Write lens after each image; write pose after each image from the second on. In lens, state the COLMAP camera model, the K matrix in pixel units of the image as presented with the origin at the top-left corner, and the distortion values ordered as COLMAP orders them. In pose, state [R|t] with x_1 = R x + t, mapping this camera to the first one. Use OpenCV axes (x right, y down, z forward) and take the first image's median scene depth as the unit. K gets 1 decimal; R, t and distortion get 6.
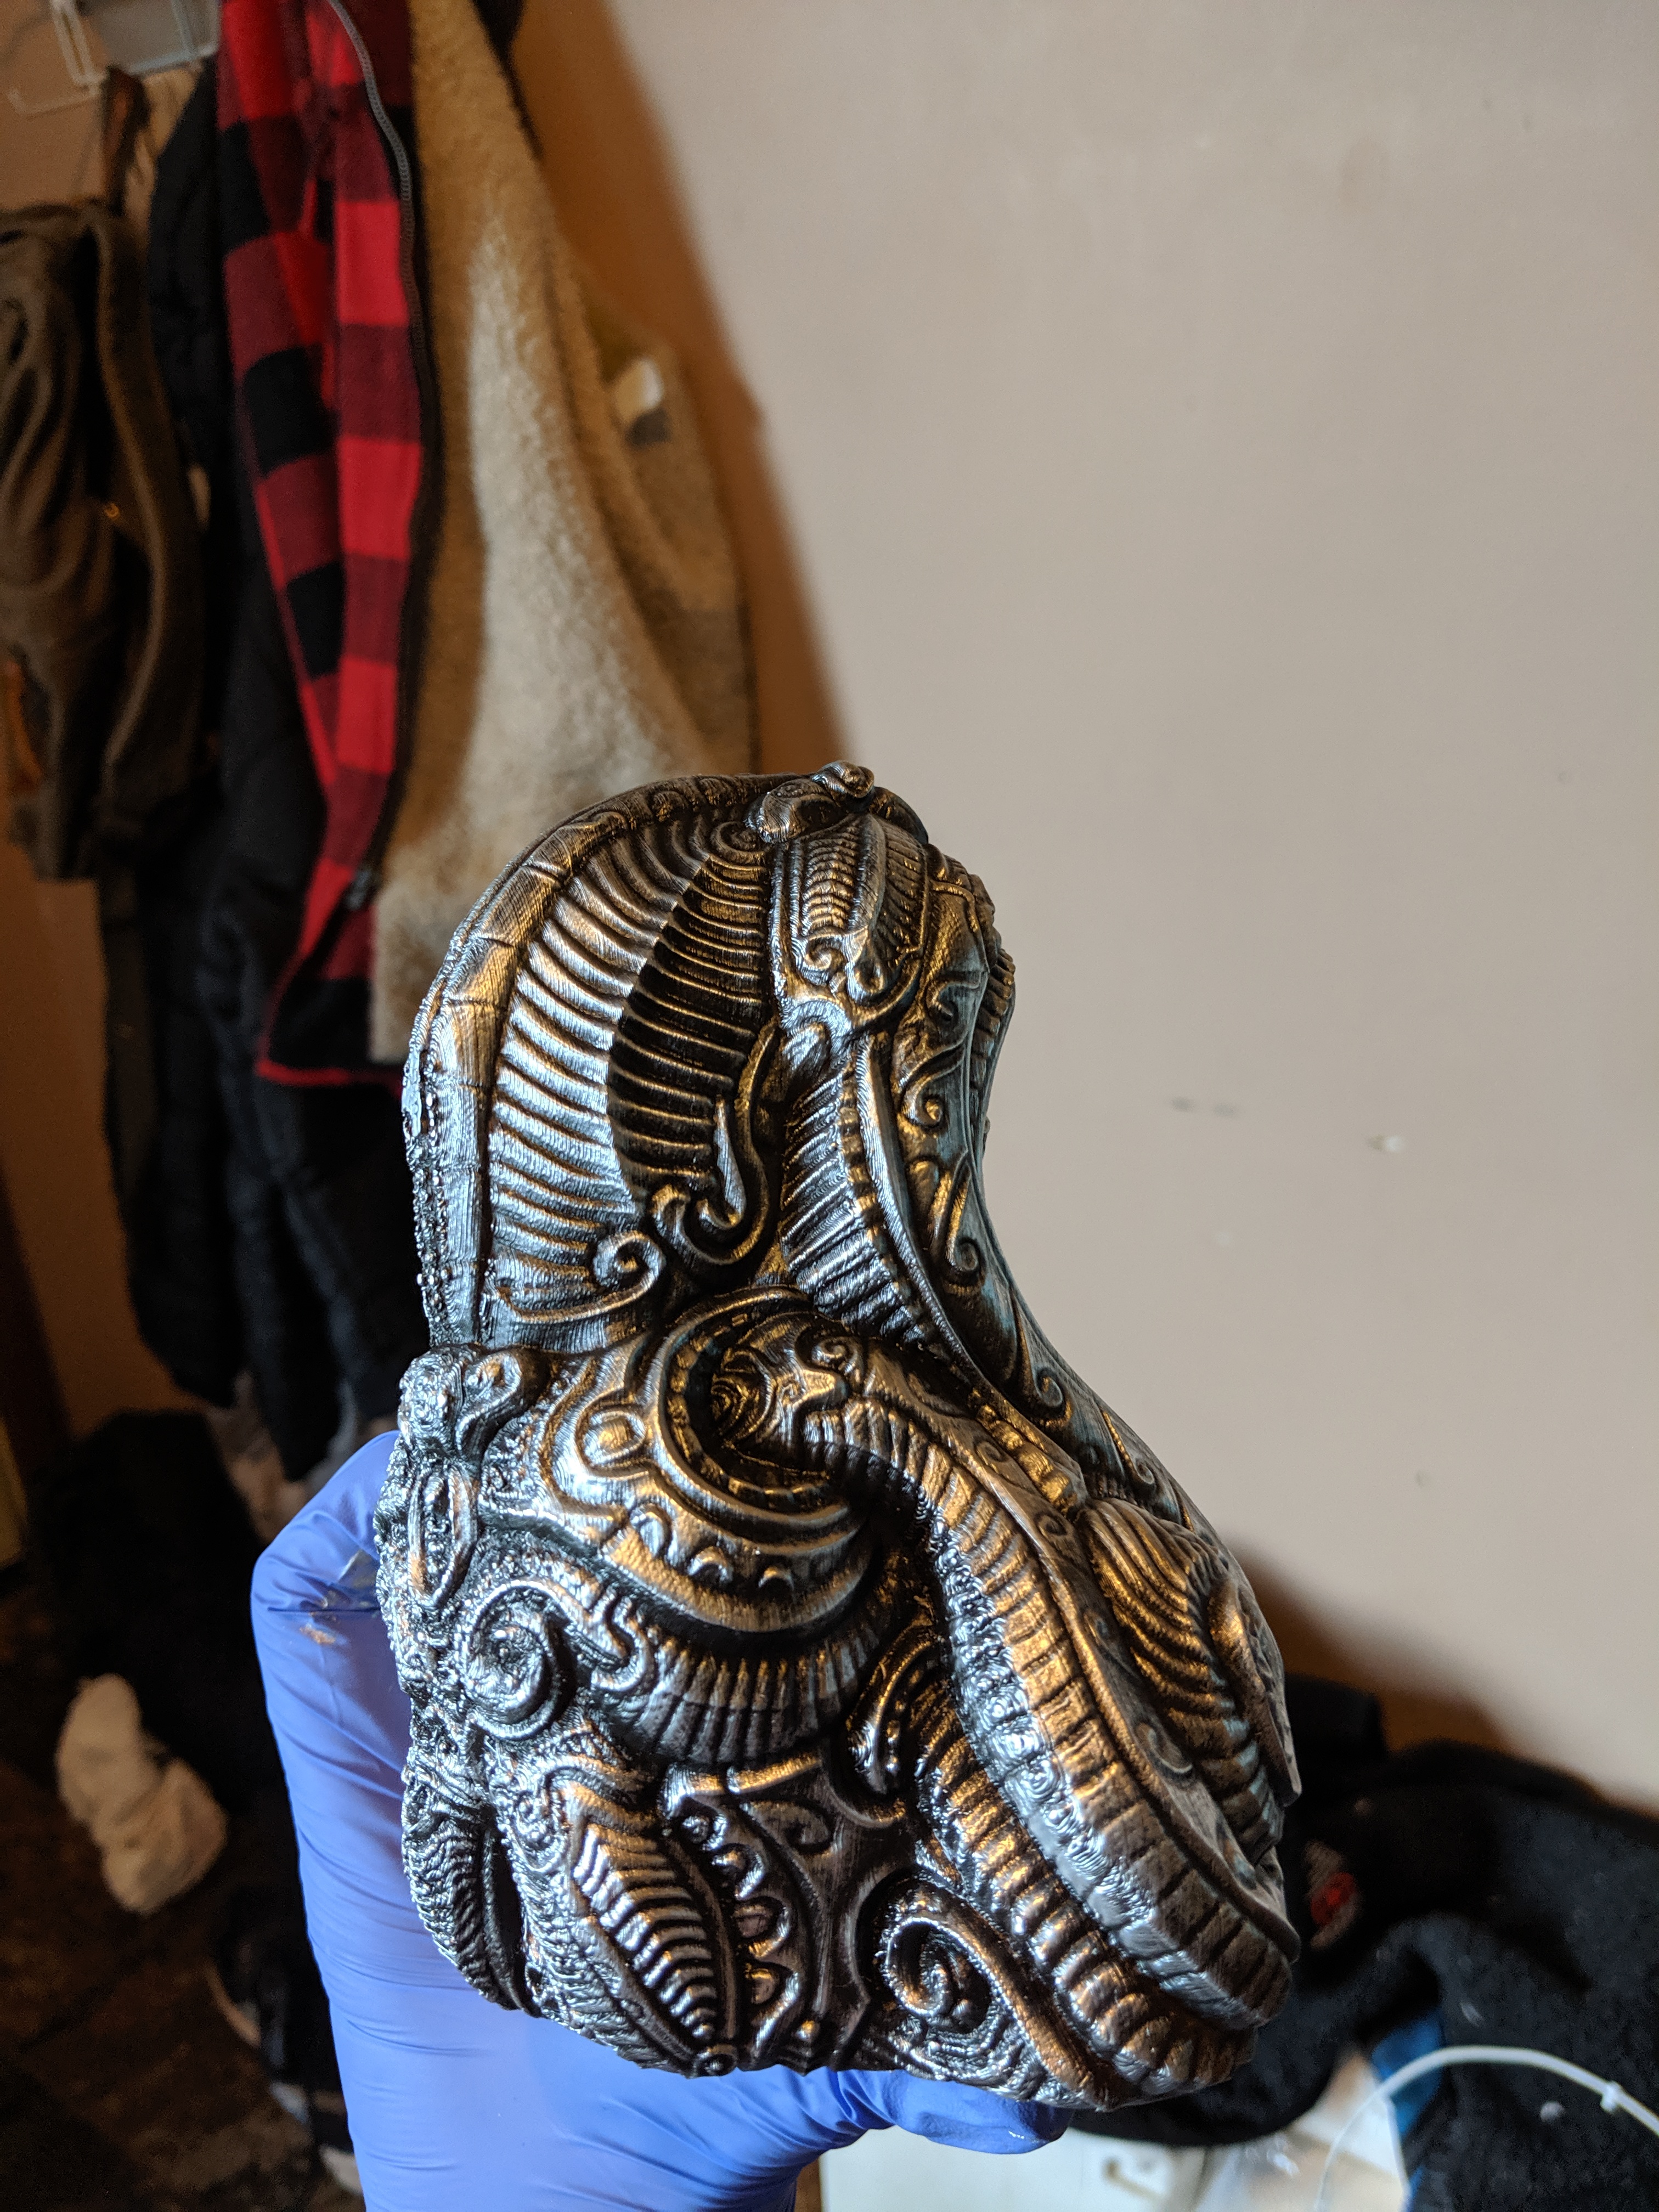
lens RADIAL K [[1748.4, 0, 837.2], [0, 1748.4, 1118.3], [0, 0, 1]] dist [0.002690, -0.032766]
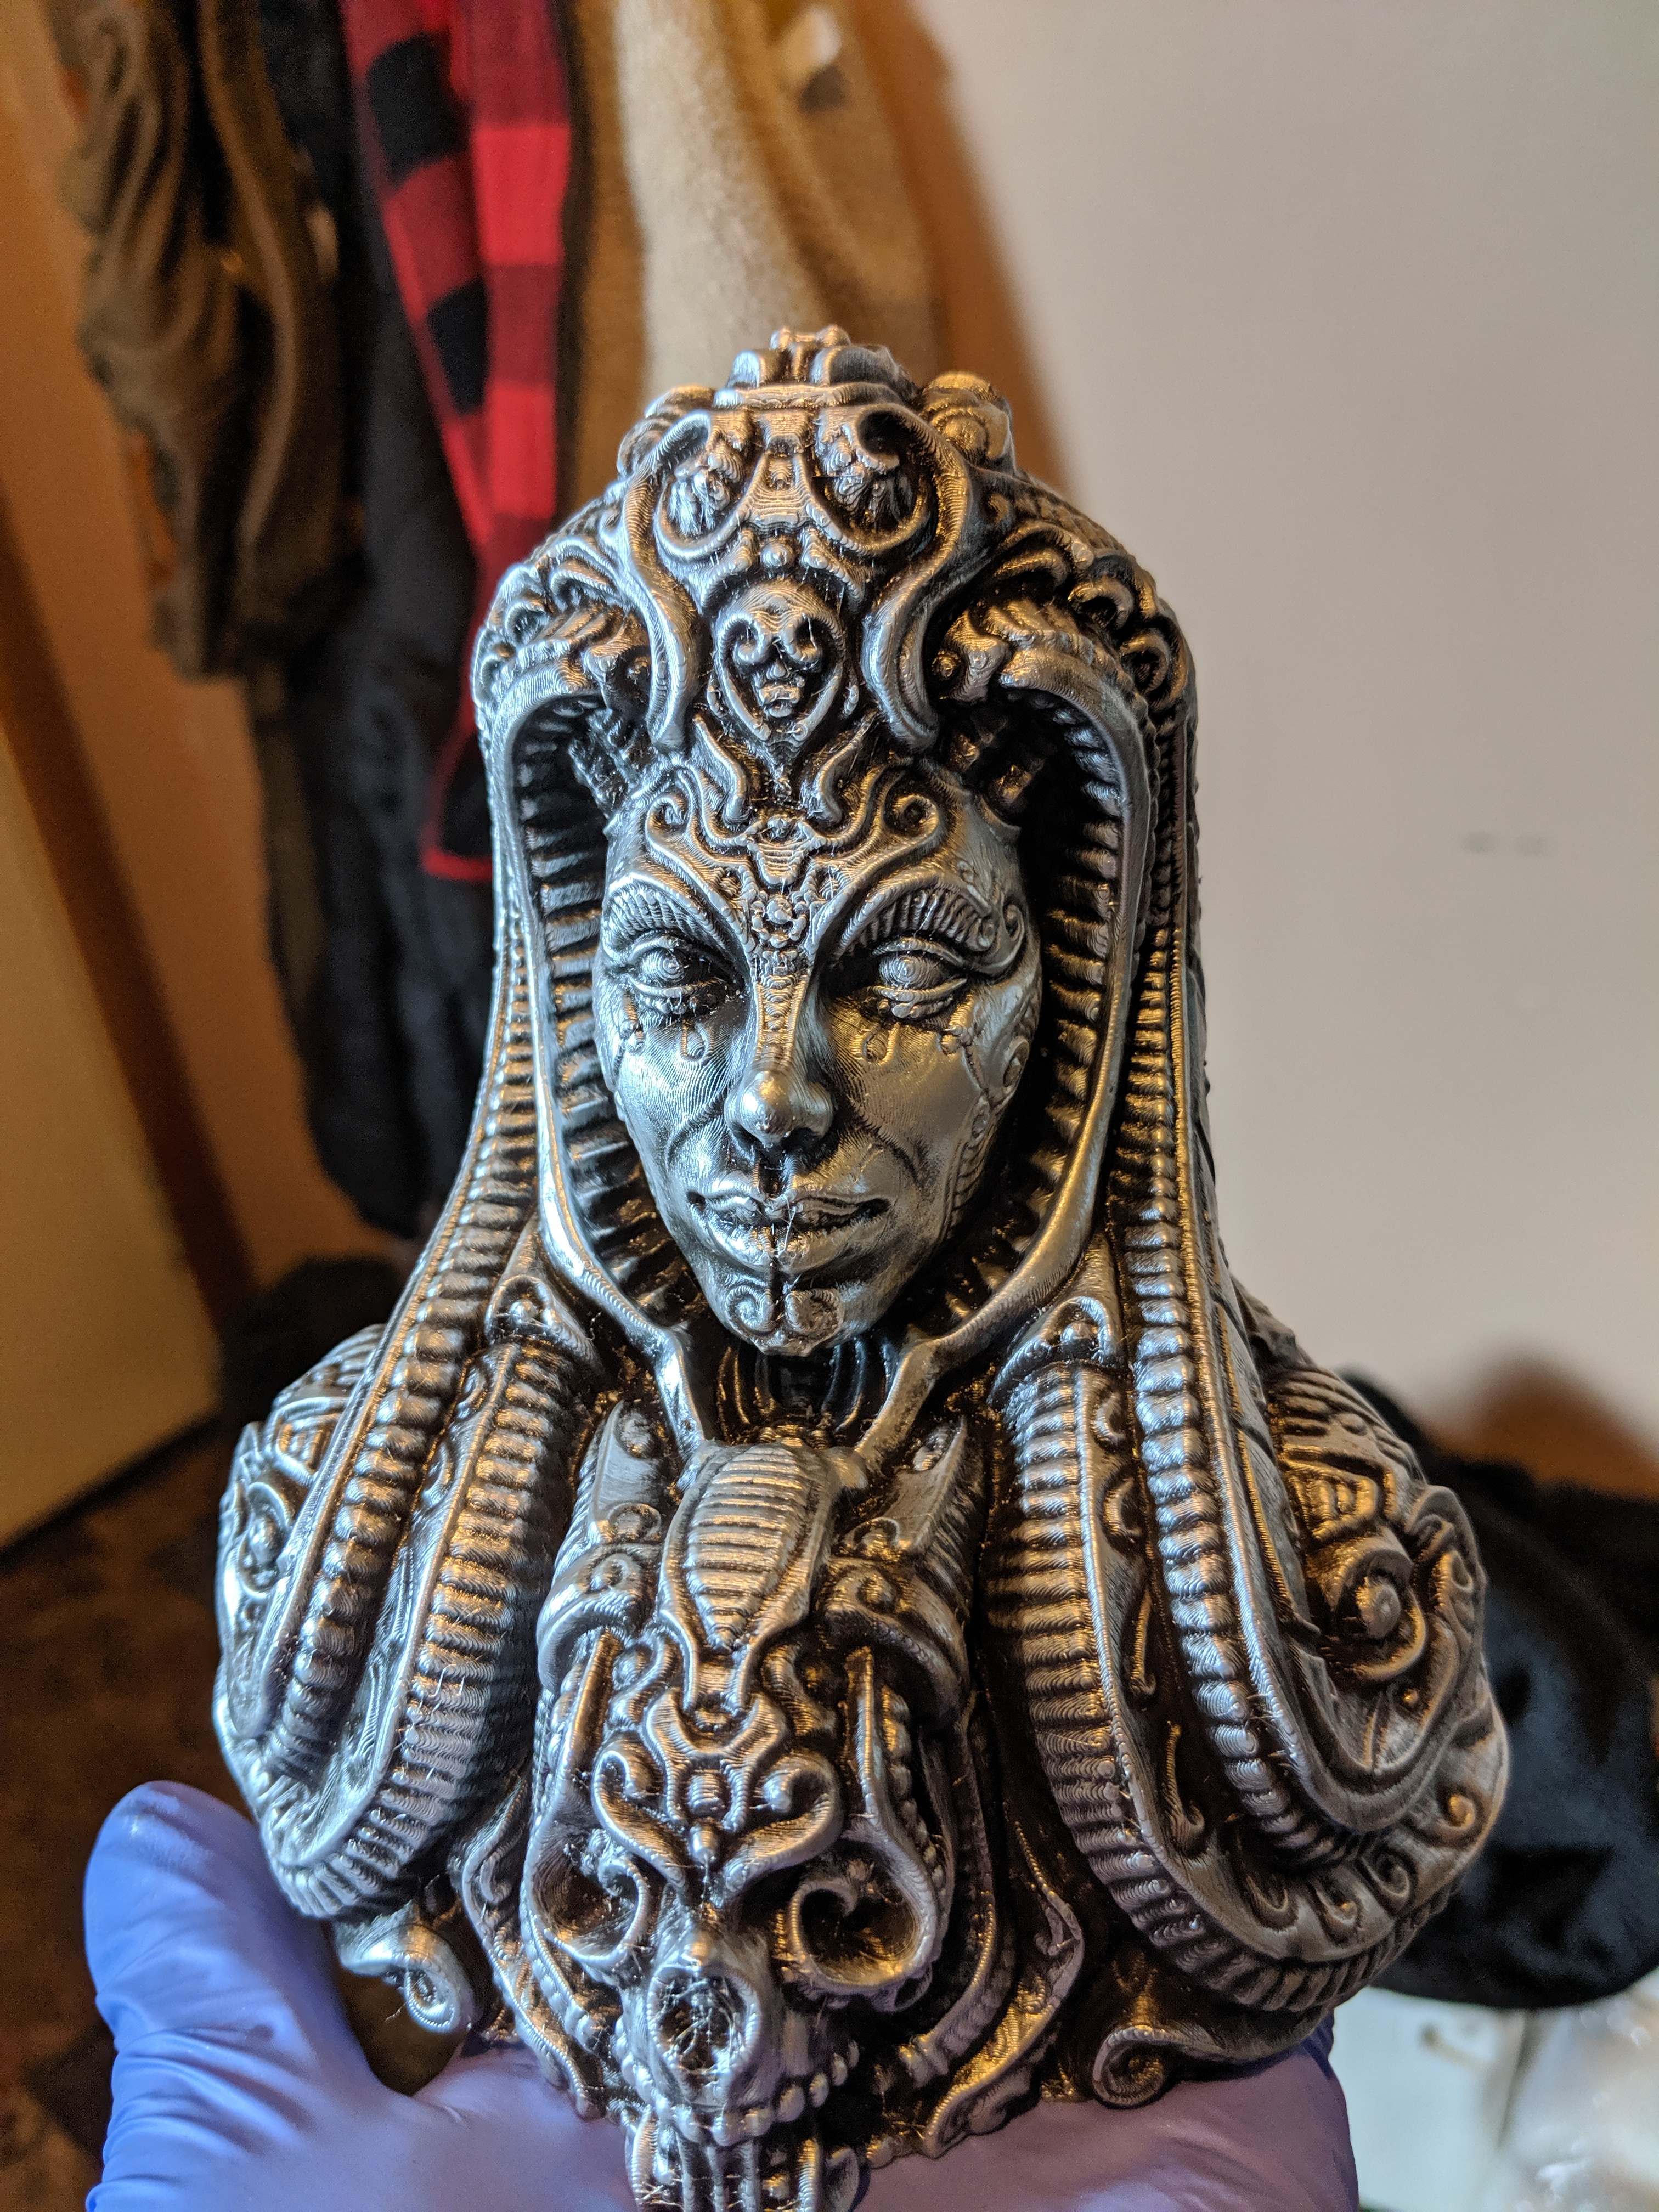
lens RADIAL K [[1748.4, 0, 836.8], [0, 1748.4, 1108.4], [0, 0, 1]] dist [0.002690, -0.032766]
pose [[0.995361, -0.034262, -0.089900, -0.040713], [0.041177, 0.996240, 0.076221, 0.041079], [0.086951, -0.079569, 0.993030, 0.103607]]
